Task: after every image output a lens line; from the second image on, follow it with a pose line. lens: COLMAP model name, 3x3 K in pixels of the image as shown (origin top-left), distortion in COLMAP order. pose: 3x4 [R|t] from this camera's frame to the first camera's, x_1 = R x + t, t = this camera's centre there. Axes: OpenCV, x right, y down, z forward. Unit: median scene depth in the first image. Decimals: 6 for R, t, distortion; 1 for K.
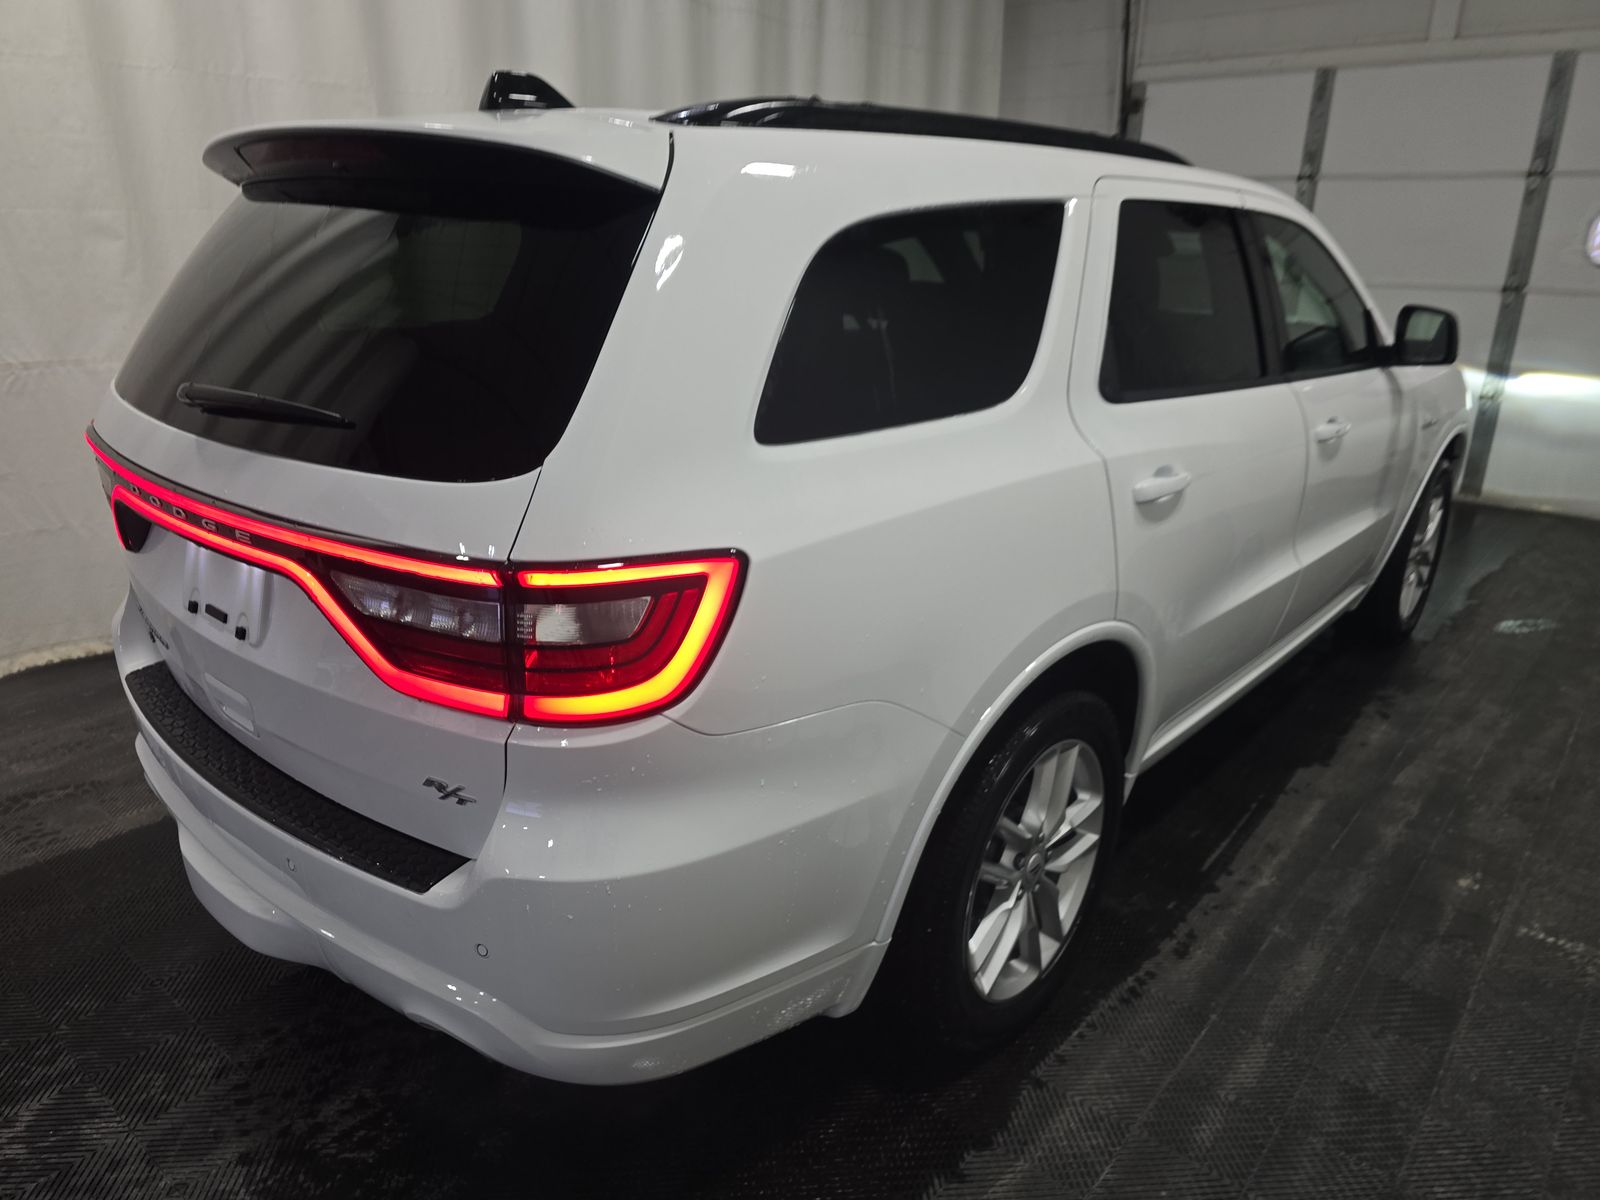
lens RADIAL K [[1089.2, 0, 800.0], [0, 1089.2, 600.0], [0, 0, 1]] dist [-0.022951, -0.001278]
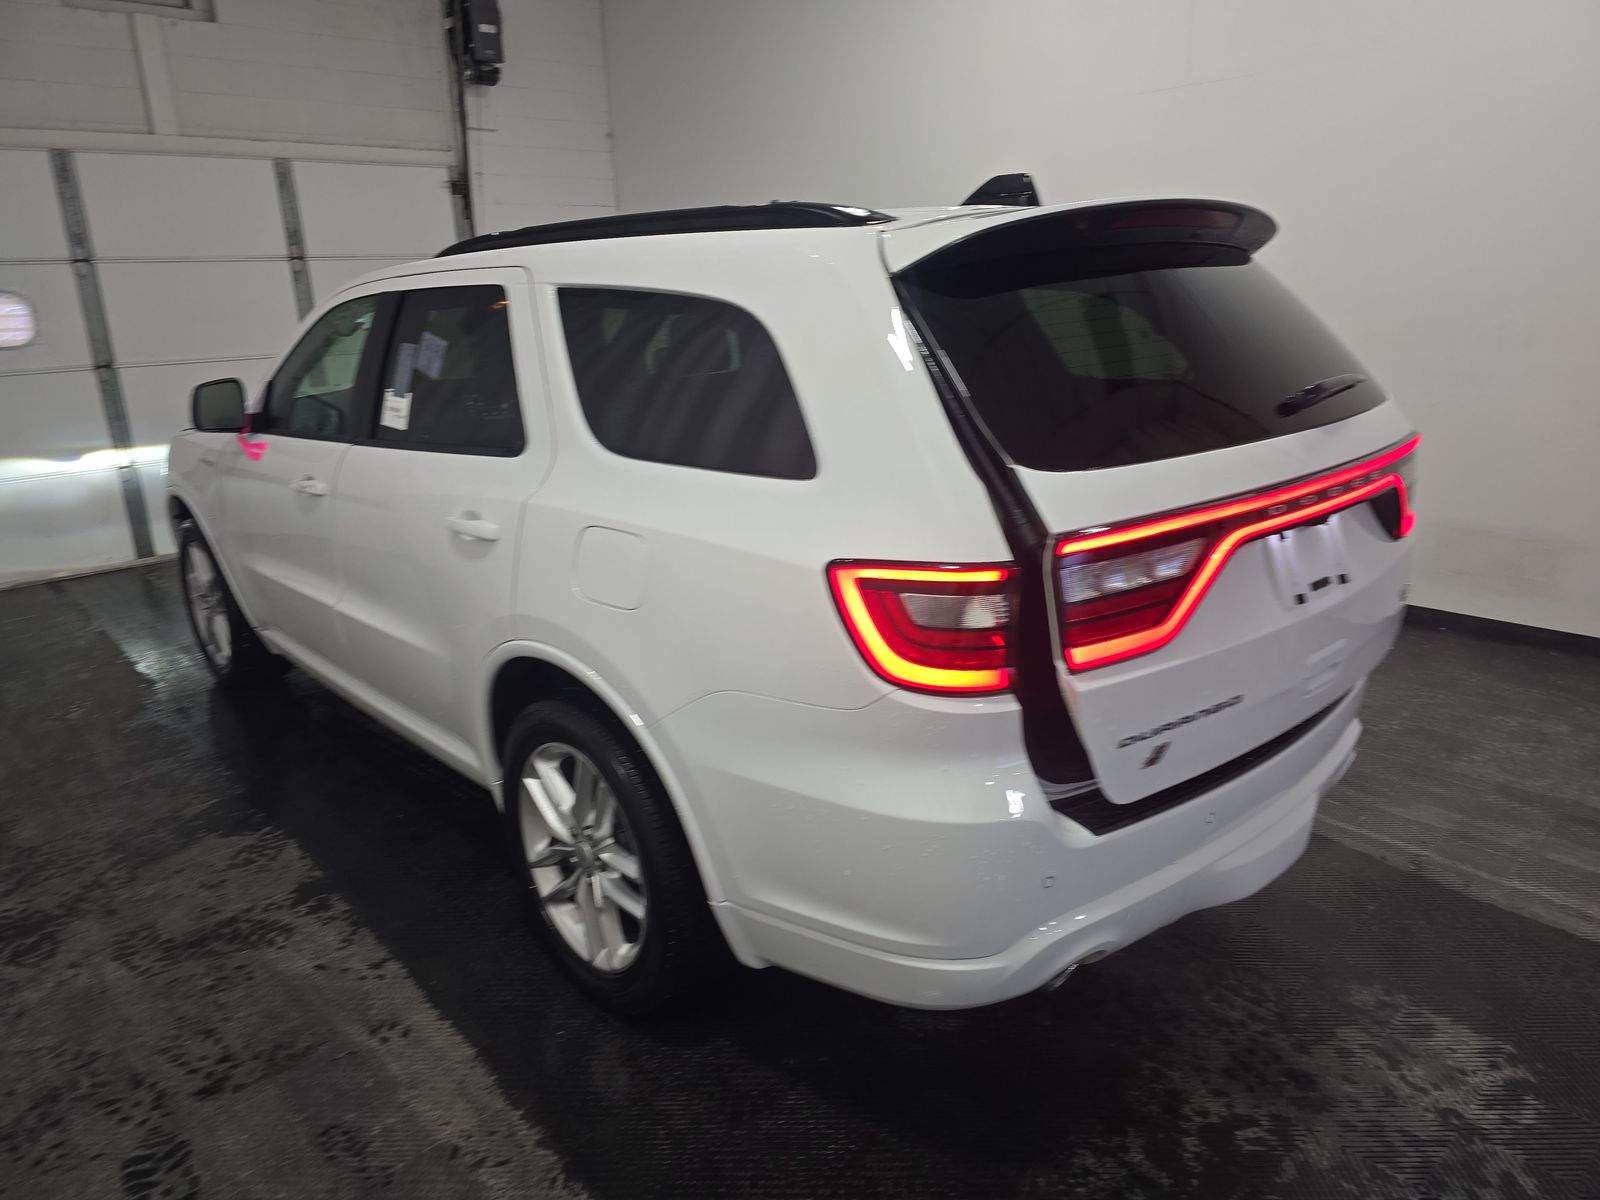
lens RADIAL K [[1096.4, 0, 800.0], [0, 1096.4, 600.0], [0, 0, 1]] dist [-0.045856, -0.004475]
pose [[0.106742, -0.267555, 0.957612, -1.042694], [0.342136, 0.914183, 0.217284, -0.245852], [-0.933568, 0.304440, 0.189121, 0.758891]]
